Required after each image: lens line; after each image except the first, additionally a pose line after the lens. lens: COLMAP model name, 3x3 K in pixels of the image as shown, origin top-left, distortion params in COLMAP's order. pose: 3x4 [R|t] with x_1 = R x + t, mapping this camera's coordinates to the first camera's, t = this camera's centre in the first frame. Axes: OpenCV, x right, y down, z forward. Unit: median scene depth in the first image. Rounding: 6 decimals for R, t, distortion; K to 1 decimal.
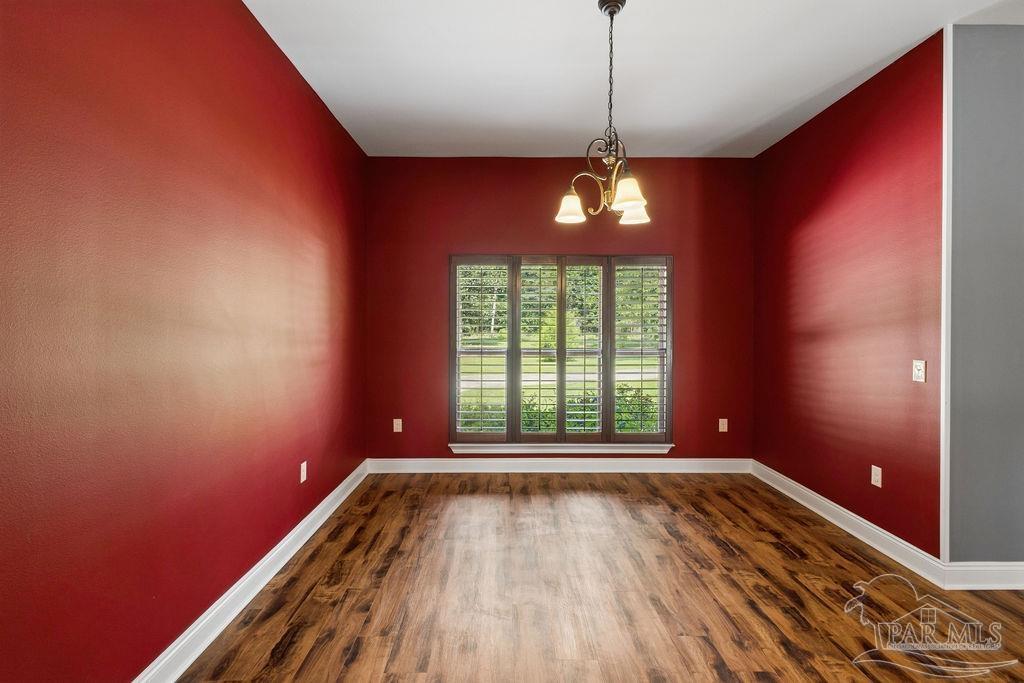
lens RADIAL K [[481.3, 0, 512.3], [0, 481.3, 340.1], [0, 0, 1]] dist [0.016542, -0.000717]
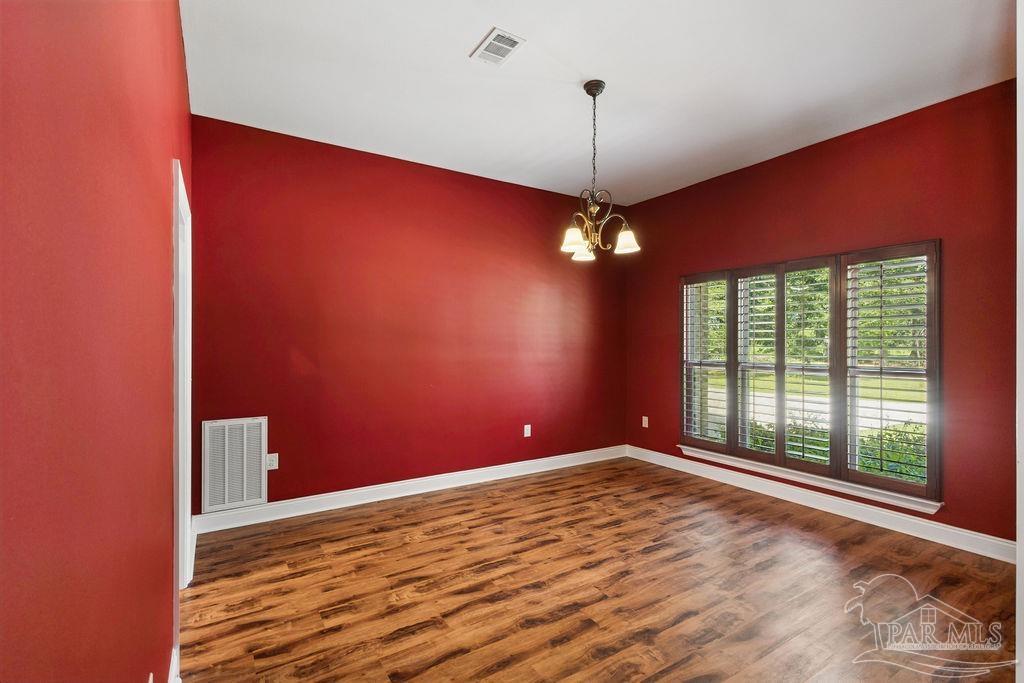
lens RADIAL K [[481.3, 0, 518.1], [0, 481.3, 342.1], [0, 0, 1]] dist [0.016542, -0.000717]
pose [[0.519414, -0.004706, -0.854510, 0.699075], [-0.022392, 0.999566, -0.019116, 0.005220], [0.854230, 0.029064, 0.519083, 0.091498]]
